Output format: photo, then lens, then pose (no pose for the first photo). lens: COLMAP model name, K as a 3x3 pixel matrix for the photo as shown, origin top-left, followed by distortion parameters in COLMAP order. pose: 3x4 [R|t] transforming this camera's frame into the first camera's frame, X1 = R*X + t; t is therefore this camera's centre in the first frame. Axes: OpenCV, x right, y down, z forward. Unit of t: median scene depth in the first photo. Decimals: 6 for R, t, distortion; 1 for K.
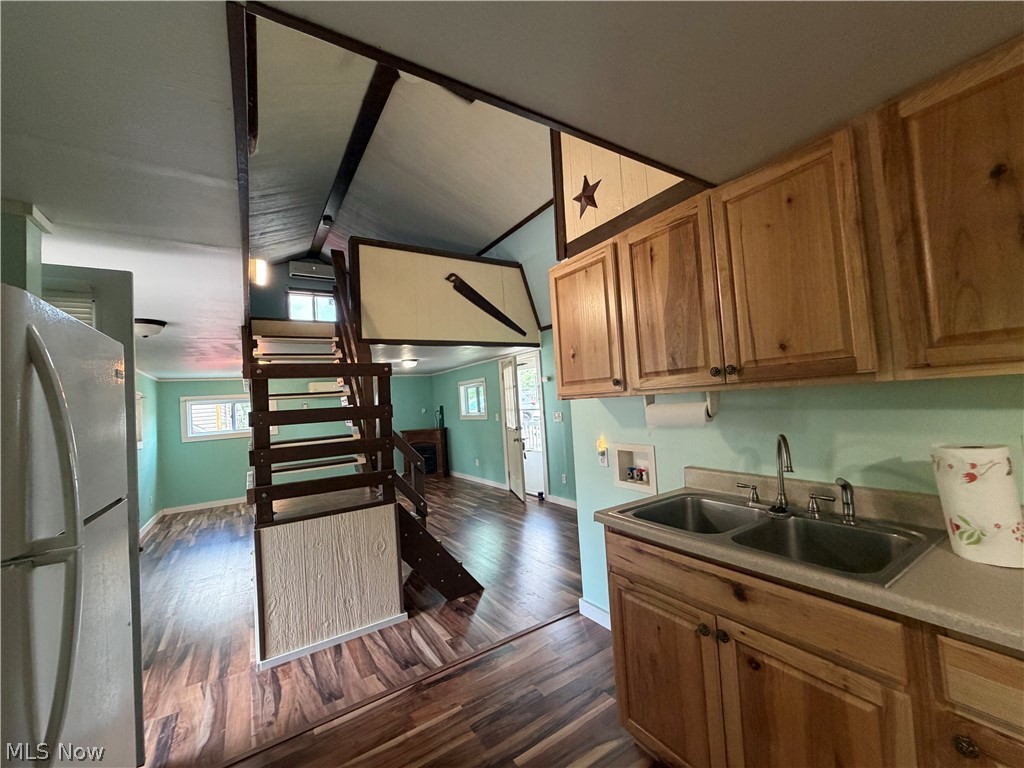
lens RADIAL K [[409.4, 0, 510.2], [0, 409.4, 383.4], [0, 0, 1]] dist [0.000557, 0.000188]
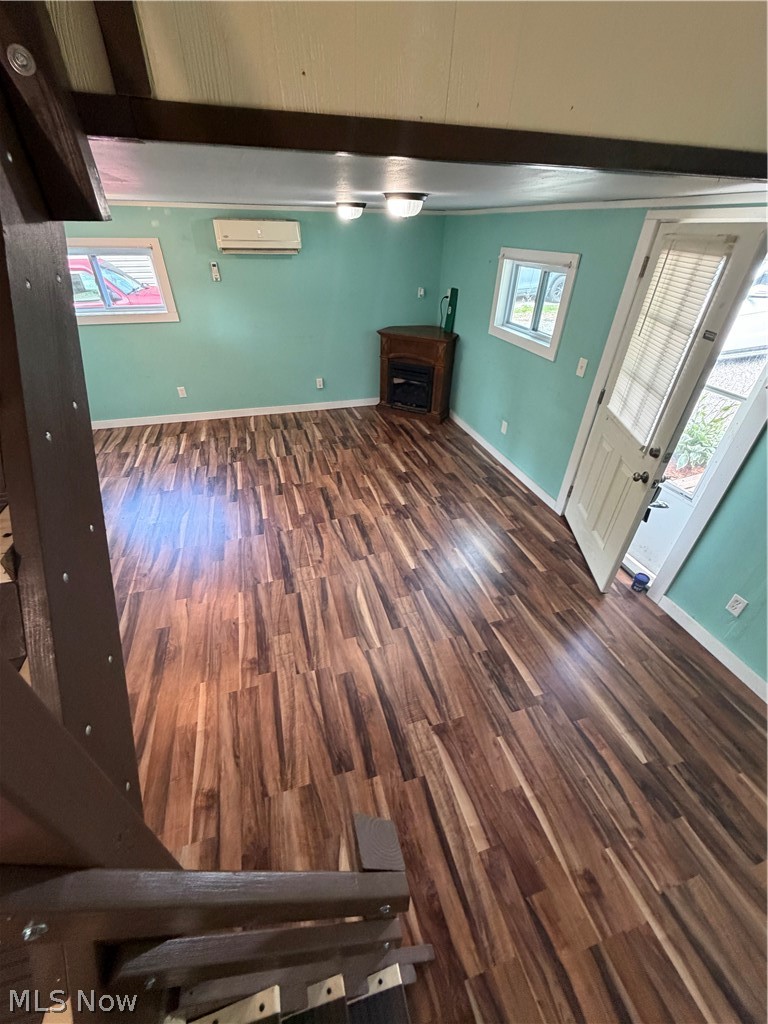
lens RADIAL K [[409.4, 0, 384.3], [0, 409.4, 509.9], [0, 0, 1]] dist [0.000557, 0.000188]
pose [[0.958149, 0.226171, -0.175493, -0.353654], [-0.070705, 0.781007, 0.620507, -0.162878], [0.277402, -0.582130, 0.764312, 1.451795]]
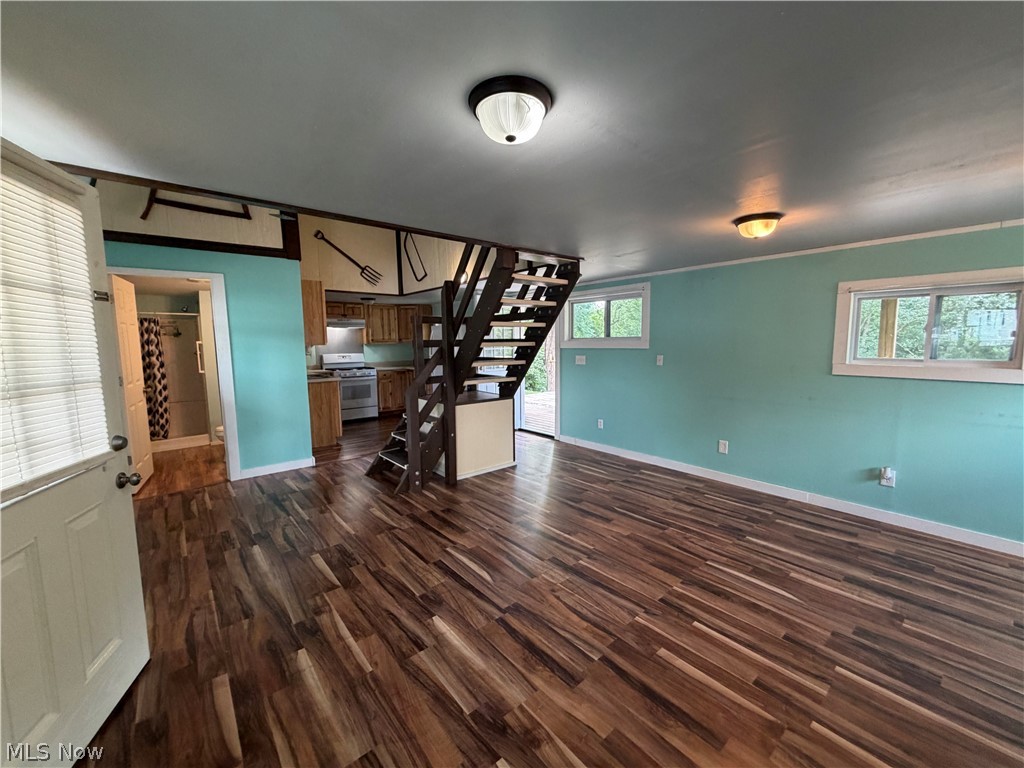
lens RADIAL K [[409.4, 0, 510.2], [0, 409.4, 383.4], [0, 0, 1]] dist [0.000557, 0.000188]
pose [[-0.988989, 0.090133, -0.117373, -0.548049], [0.082589, 0.994286, 0.067638, 0.170226], [0.122799, 0.057199, -0.990782, 3.167500]]
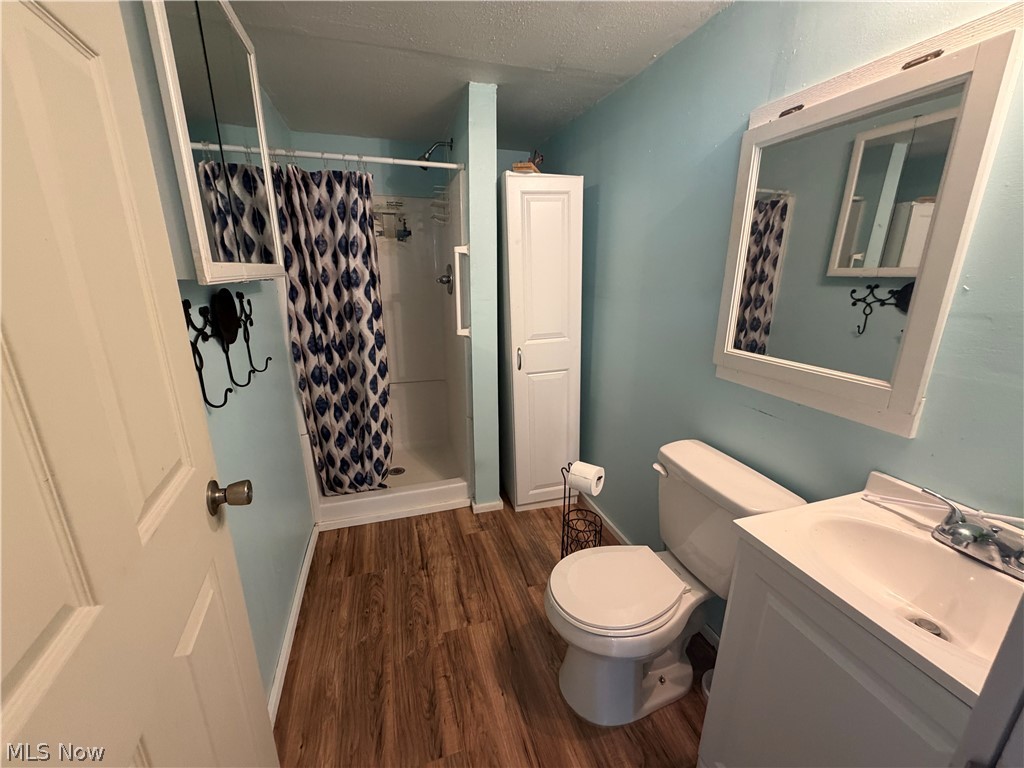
lens RADIAL K [[409.4, 0, 510.2], [0, 409.4, 383.4], [0, 0, 1]] dist [0.000557, 0.000188]
pose [[-0.964898, -0.012112, 0.262344, 0.610639], [0.045547, 0.976080, 0.212585, 0.039438], [-0.258643, 0.217072, -0.941267, 1.411114]]
